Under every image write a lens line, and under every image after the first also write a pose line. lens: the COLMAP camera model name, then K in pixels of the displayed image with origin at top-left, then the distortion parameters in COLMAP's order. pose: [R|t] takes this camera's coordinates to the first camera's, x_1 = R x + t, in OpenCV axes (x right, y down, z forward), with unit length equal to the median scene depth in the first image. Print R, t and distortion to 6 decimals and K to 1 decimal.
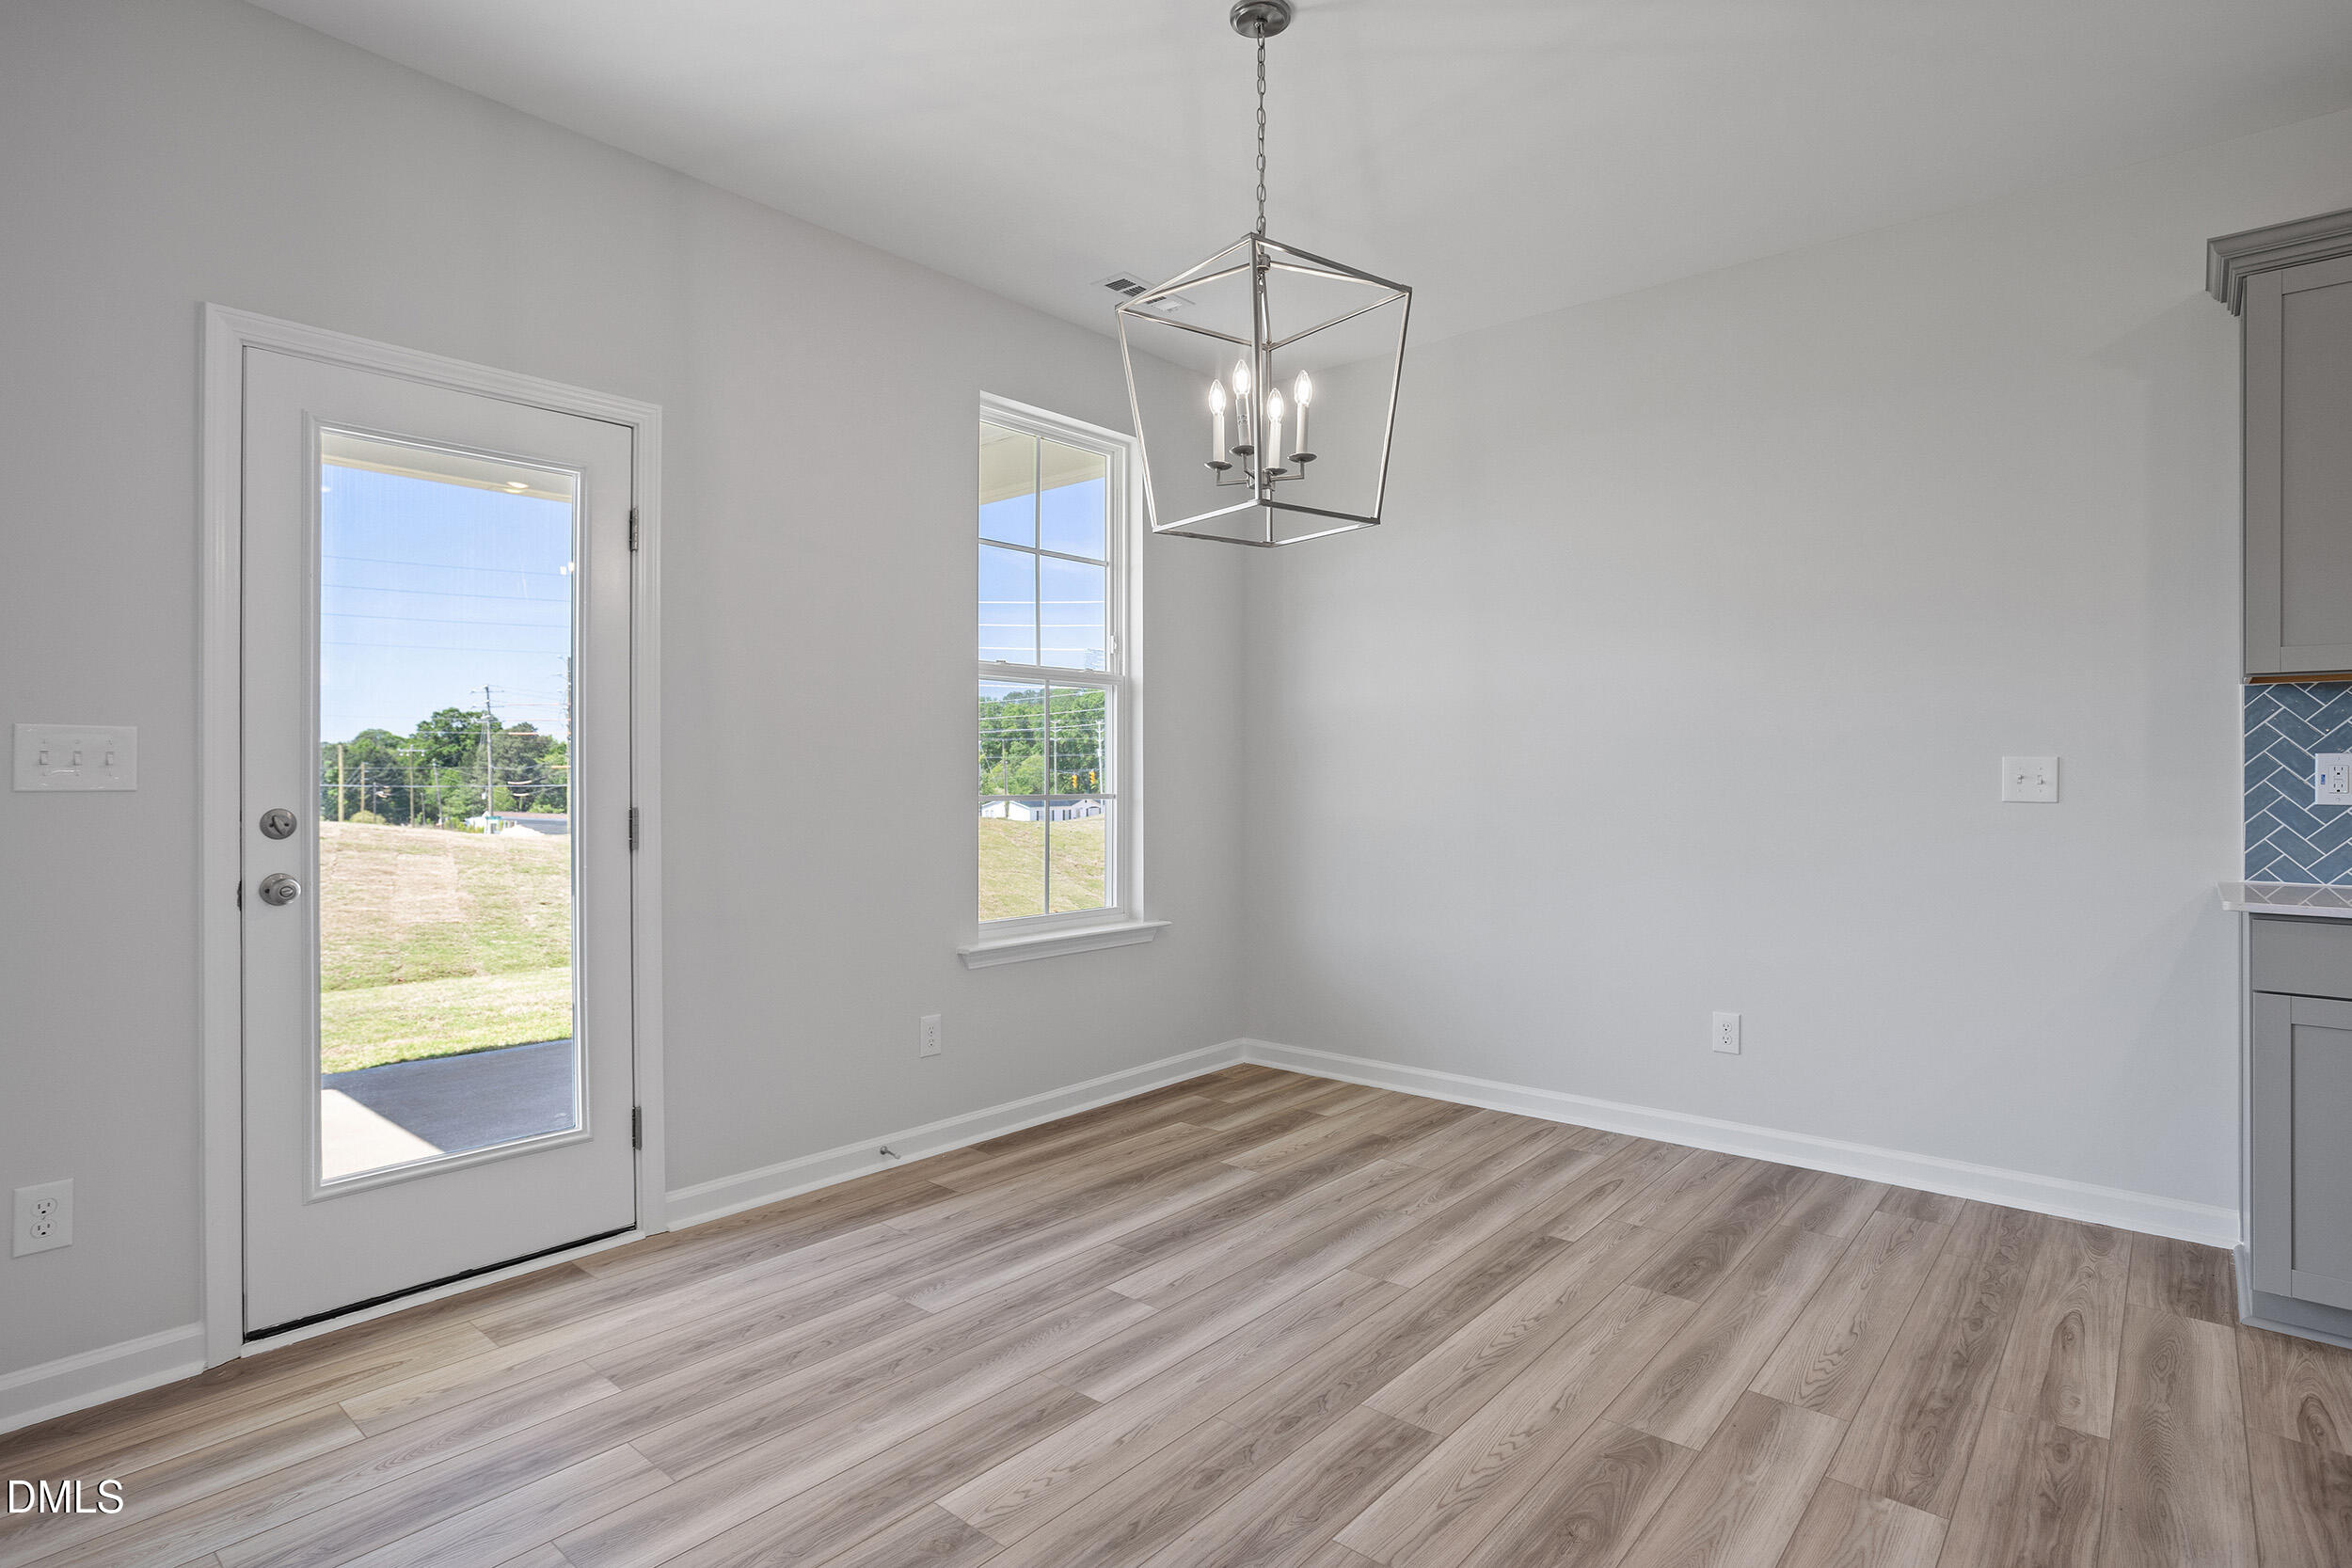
lens RADIAL K [[1199.7, 0, 1170.0], [0, 1199.7, 770.6], [0, 0, 1]] dist [-0.051140, 0.025703]
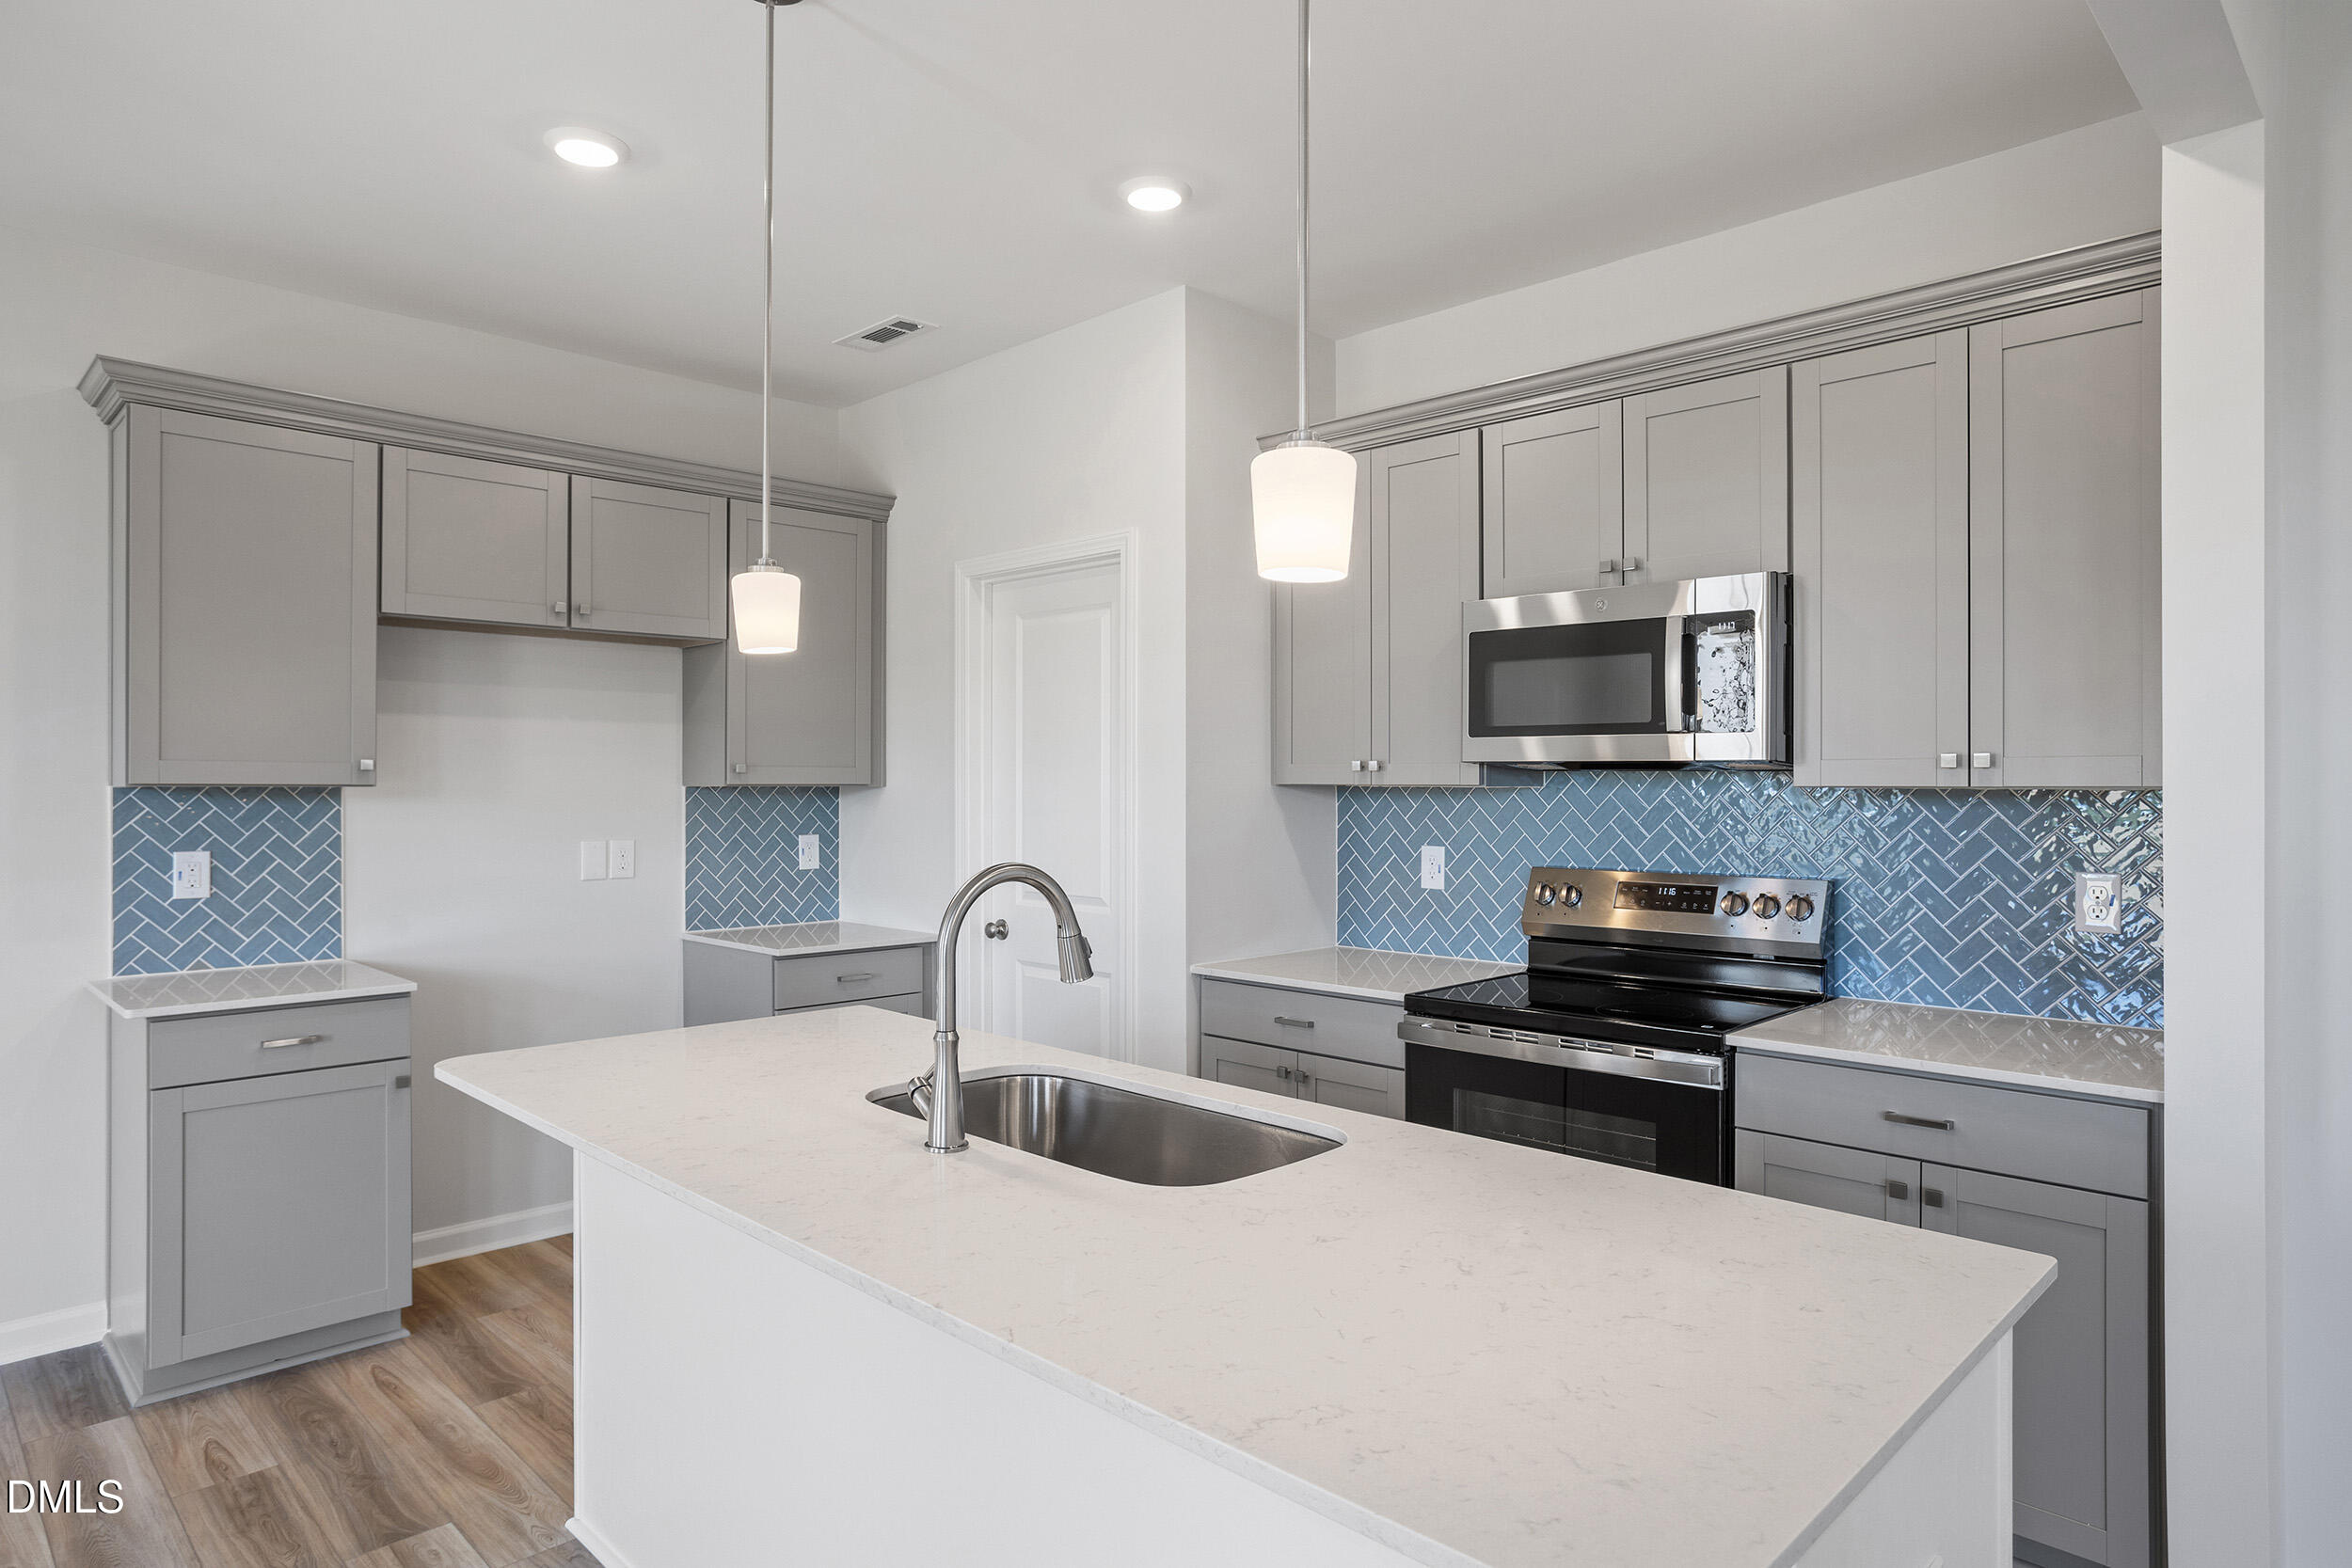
lens RADIAL K [[1356.7, 0, 1176.0], [0, 1356.7, 784.0], [0, 0, 1]] dist [-0.050364, 0.038442]
pose [[0.069529, -0.000727, 0.997580, -0.195377], [-0.002511, 0.999996, 0.000904, -0.082457], [-0.997577, -0.002567, 0.069527, -0.015270]]
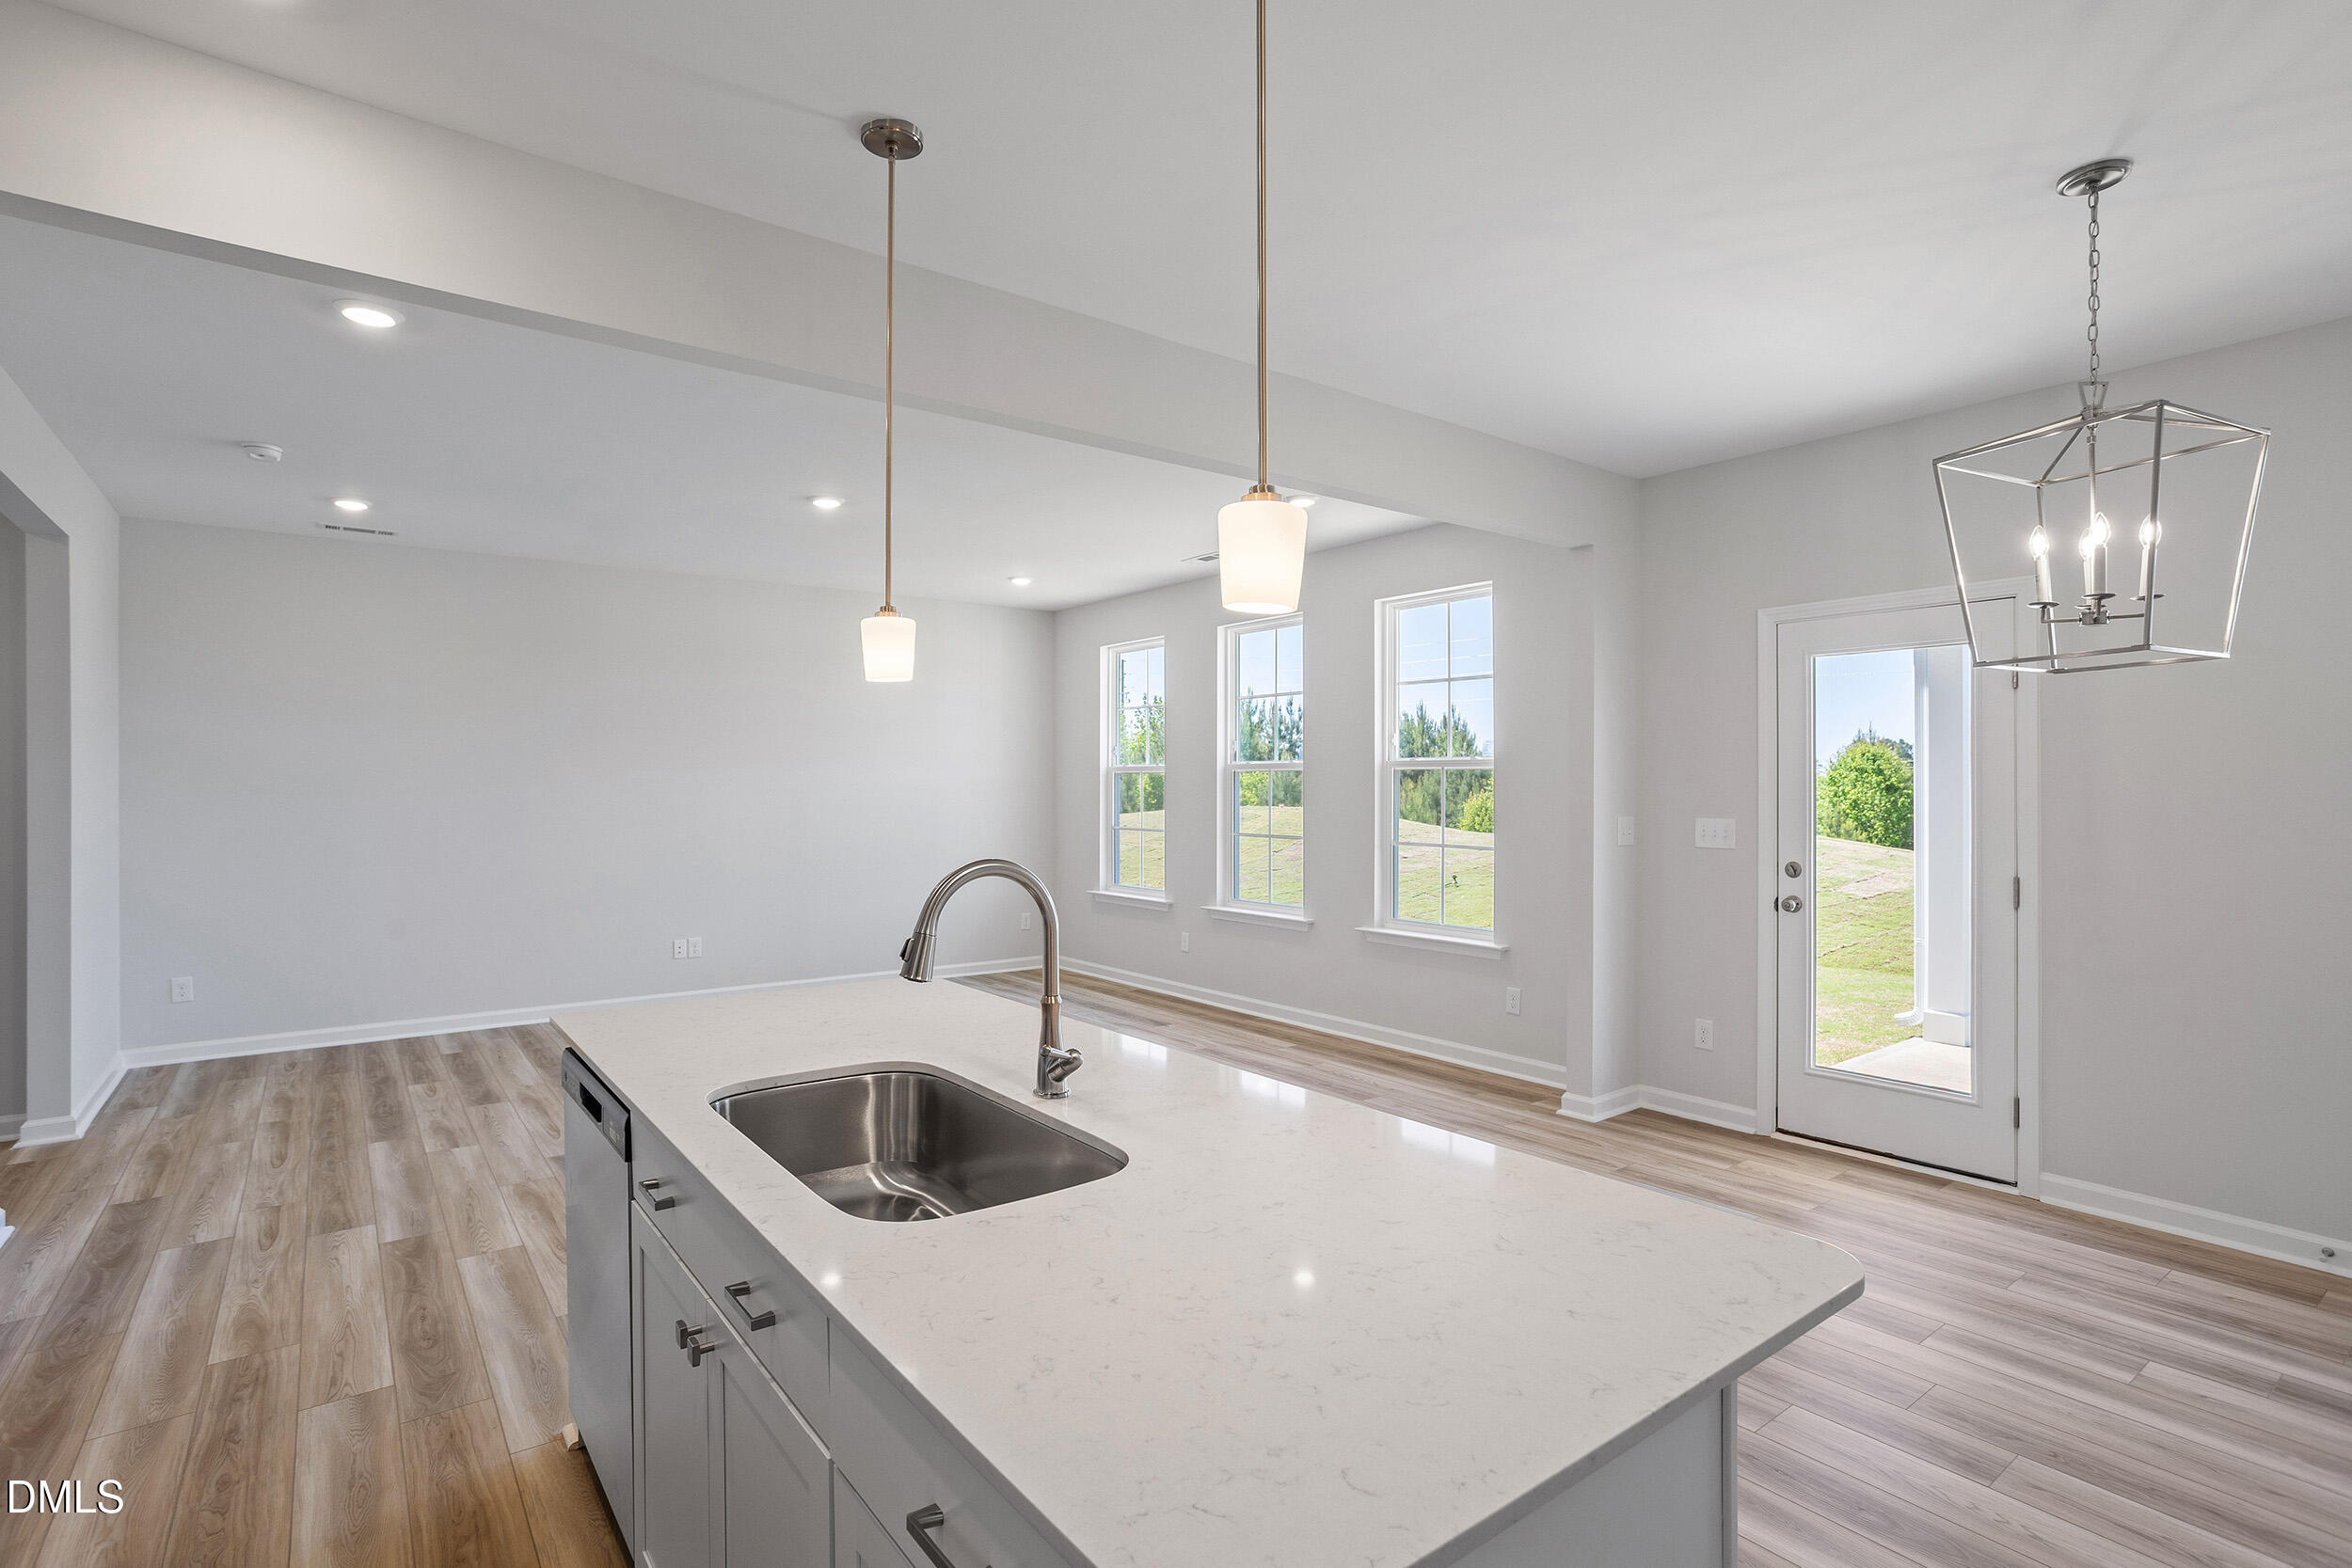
lens RADIAL K [[1141.5, 0, 1176.0], [0, 1141.5, 784.0], [0, 0, 1]] dist [-0.054996, 0.034043]
pose [[-0.207562, -0.001328, -0.978221, 1.090969], [0.002793, 0.999994, -0.001951, -0.081921], [0.978218, -0.003137, -0.207557, 0.350311]]
